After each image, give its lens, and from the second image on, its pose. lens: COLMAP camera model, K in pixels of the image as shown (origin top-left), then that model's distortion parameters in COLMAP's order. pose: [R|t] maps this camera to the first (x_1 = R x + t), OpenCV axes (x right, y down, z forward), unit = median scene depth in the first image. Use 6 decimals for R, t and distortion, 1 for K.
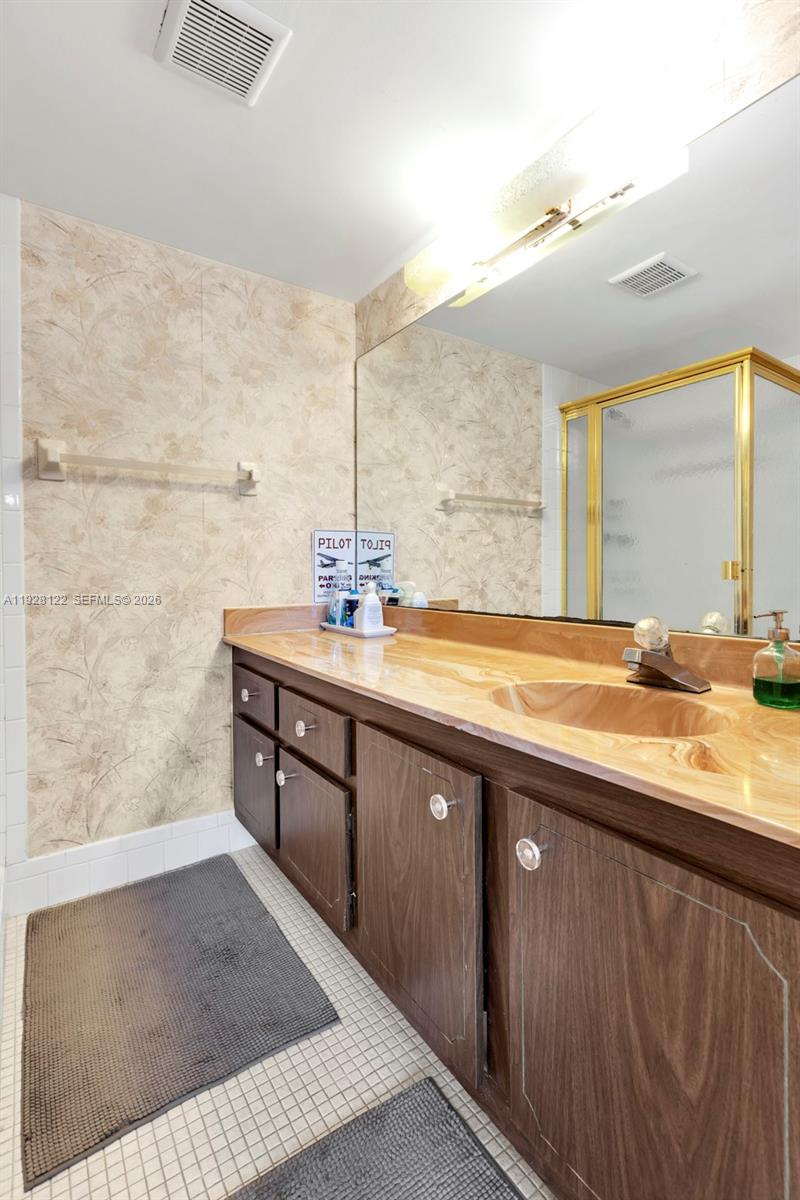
lens RADIAL K [[549.4, 0, 391.7], [0, 549.4, 575.1], [0, 0, 1]] dist [0.001391, -0.001375]
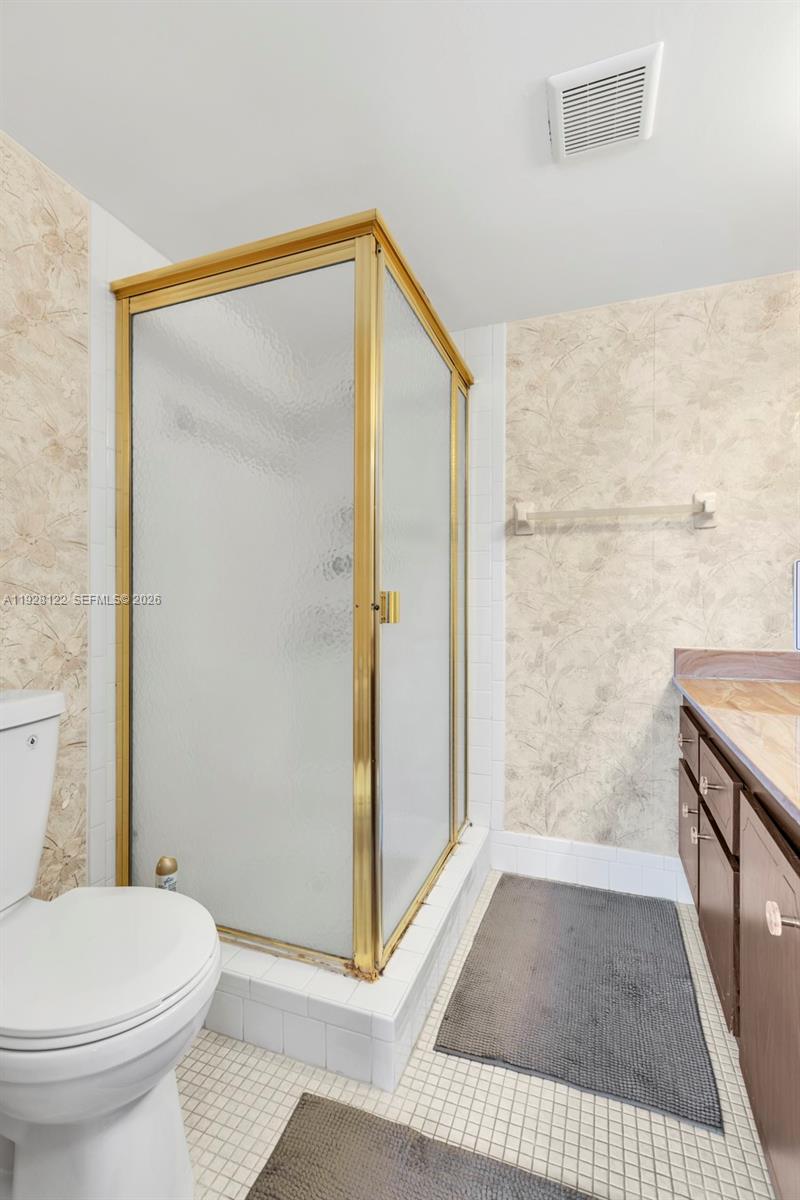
lens RADIAL K [[549.4, 0, 427.9], [0, 549.4, 609.3], [0, 0, 1]] dist [0.001391, -0.001375]
pose [[0.579892, 0.011189, -0.814617, 0.266140], [-0.015513, 0.999876, 0.002691, -0.003210], [0.814546, 0.011076, 0.579993, 0.093905]]
